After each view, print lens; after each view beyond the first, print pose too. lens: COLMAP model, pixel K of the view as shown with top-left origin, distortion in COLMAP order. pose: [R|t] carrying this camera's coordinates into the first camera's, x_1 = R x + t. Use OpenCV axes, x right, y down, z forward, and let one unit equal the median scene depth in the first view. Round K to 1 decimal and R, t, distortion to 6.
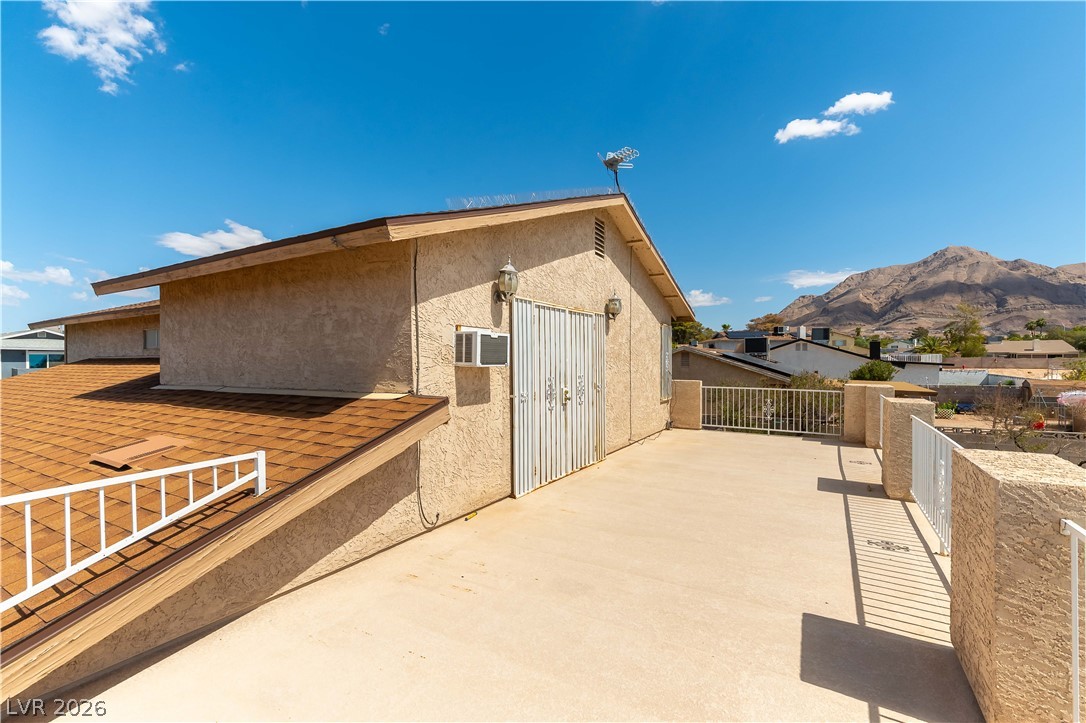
lens RADIAL K [[476.2, 0, 544.5], [0, 476.2, 360.7], [0, 0, 1]] dist [0.000835, -0.000908]
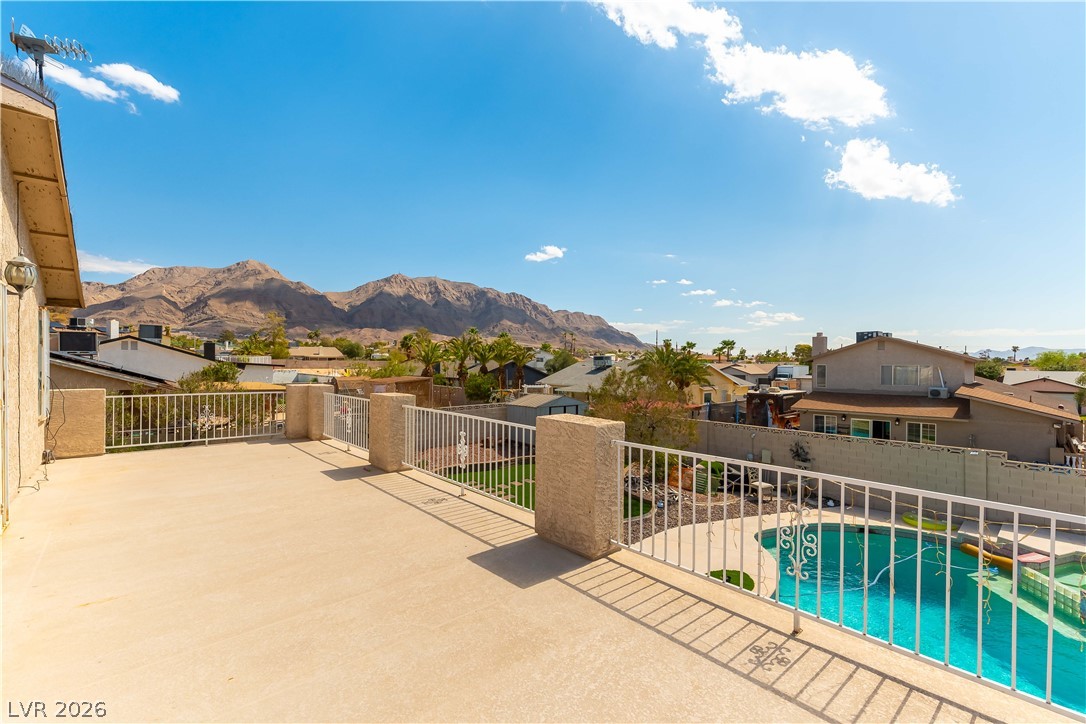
lens RADIAL K [[476.2, 0, 545.4], [0, 476.2, 363.3], [0, 0, 1]] dist [0.000835, -0.000908]
pose [[0.285718, 0.001607, 0.958313, -0.090315], [-0.004757, 0.999989, -0.000259, -0.000417], [-0.958302, -0.004485, 0.285722, 0.059831]]
